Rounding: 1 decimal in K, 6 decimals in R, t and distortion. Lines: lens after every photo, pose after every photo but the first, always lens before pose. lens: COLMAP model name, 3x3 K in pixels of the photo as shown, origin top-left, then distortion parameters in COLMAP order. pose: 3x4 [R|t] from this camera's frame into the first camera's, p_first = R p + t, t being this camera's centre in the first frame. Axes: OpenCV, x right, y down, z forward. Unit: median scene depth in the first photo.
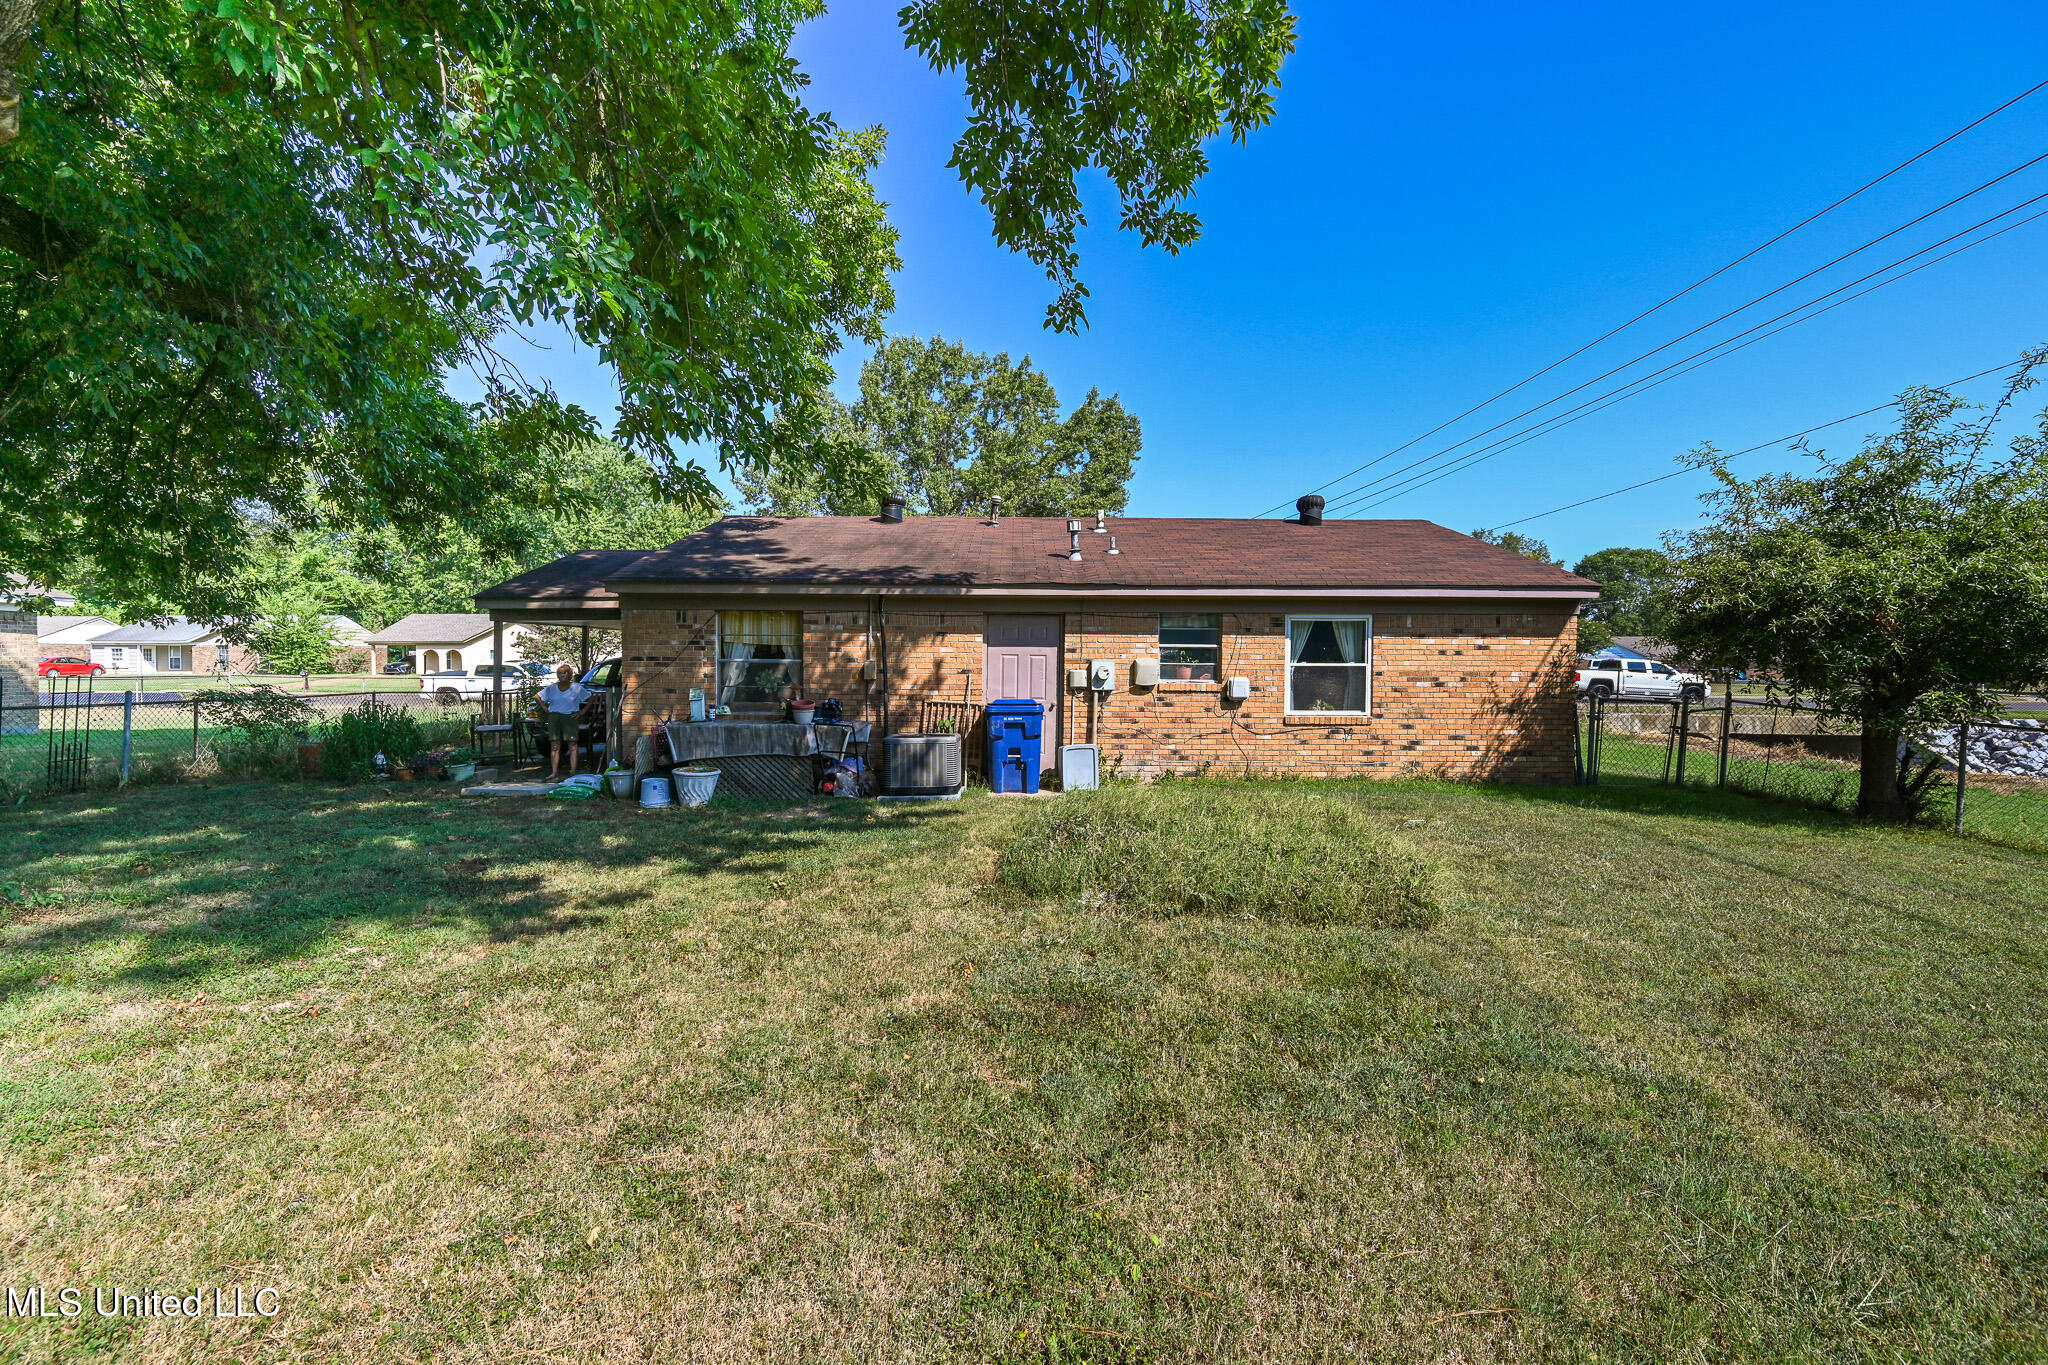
lens RADIAL K [[829.5, 0, 1017.3], [0, 829.5, 681.6], [0, 0, 1]] dist [-0.000932, -0.000020]
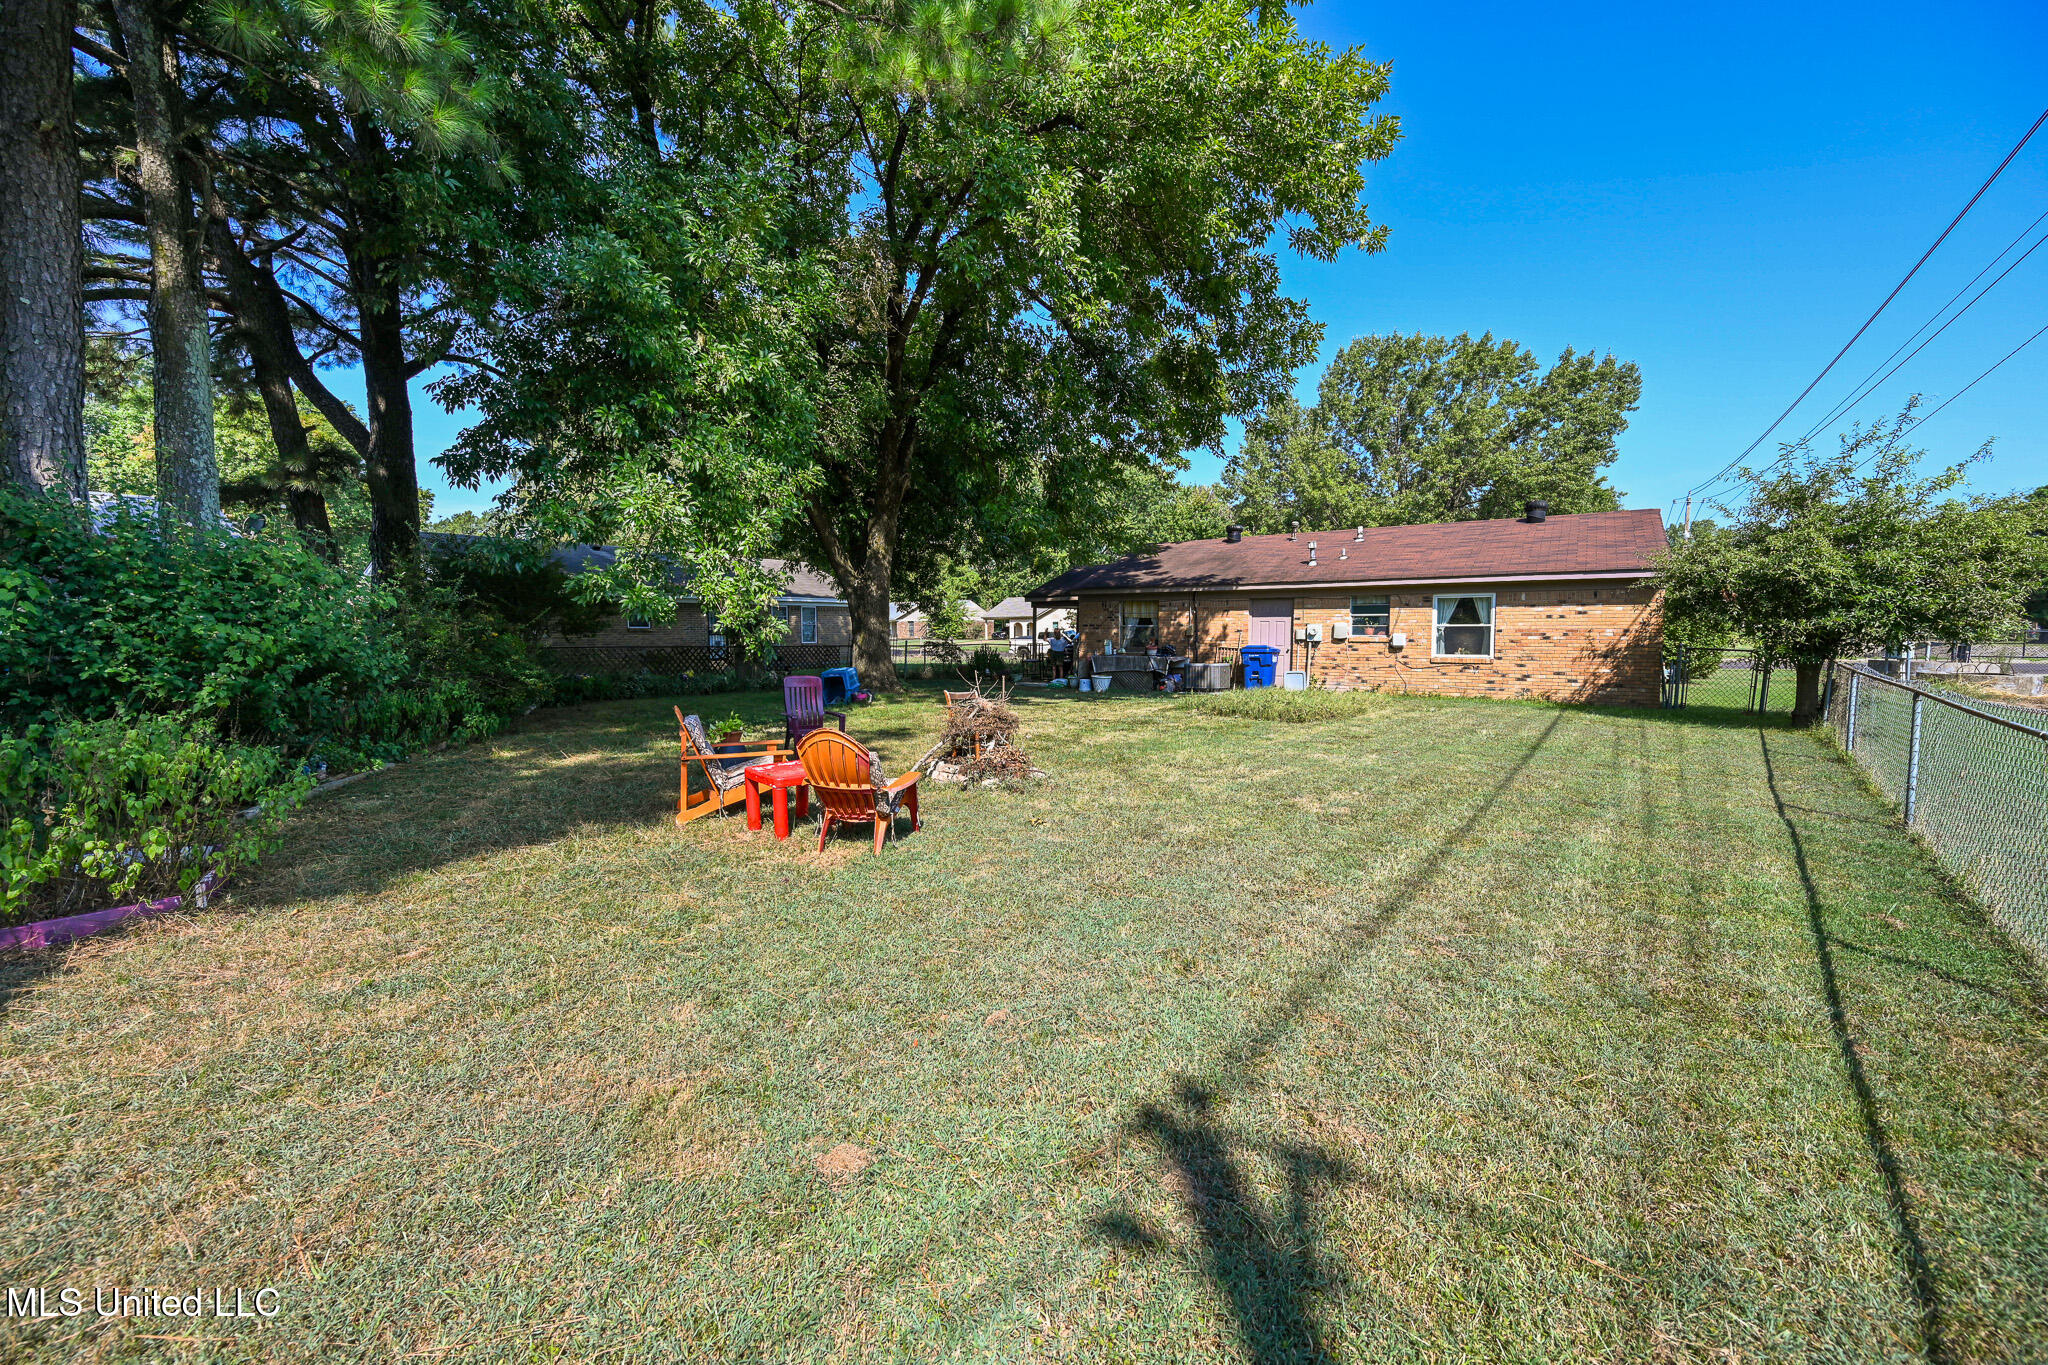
lens RADIAL K [[798.8, 0, 1026.1], [0, 798.8, 674.3], [0, 0, 1]] dist [0.000049, 0.000023]
pose [[0.819143, 0.025746, -0.573011, 0.568448], [-0.008149, 0.999414, 0.033255, 0.028830], [0.573531, -0.022571, 0.818873, -0.727713]]
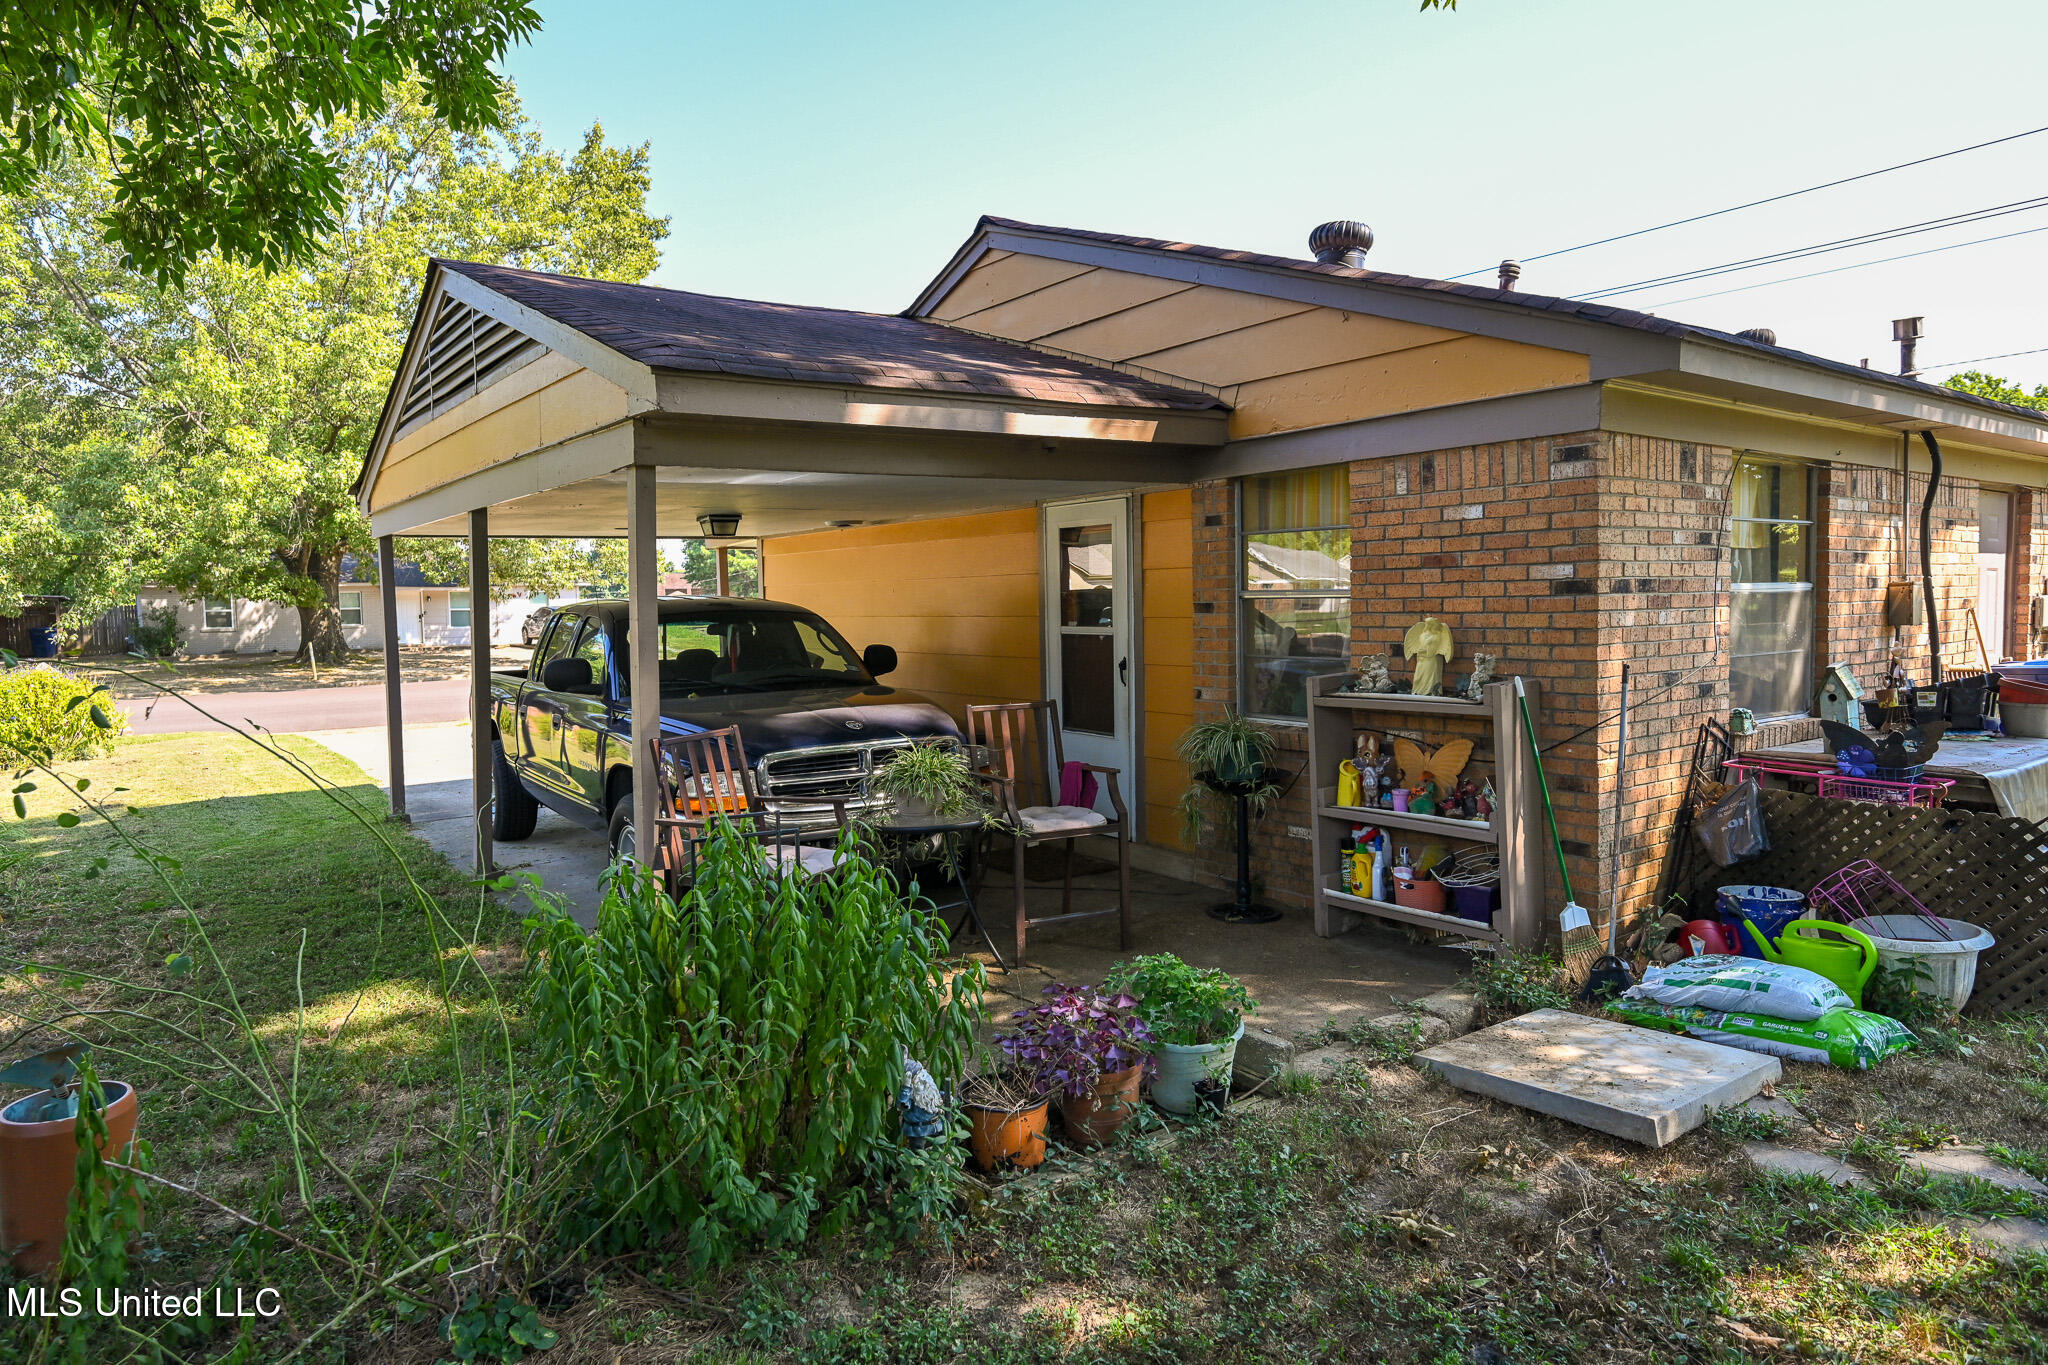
lens RADIAL K [[1222.9, 0, 1024.0], [0, 1222.9, 682.5], [0, 0, 1]] dist [-0.000859, 0.000030]
pose [[0.807863, -0.061346, 0.586169, -0.928455], [0.038993, 0.997952, 0.050701, -0.023787], [-0.588079, -0.018103, 0.808601, 0.742004]]
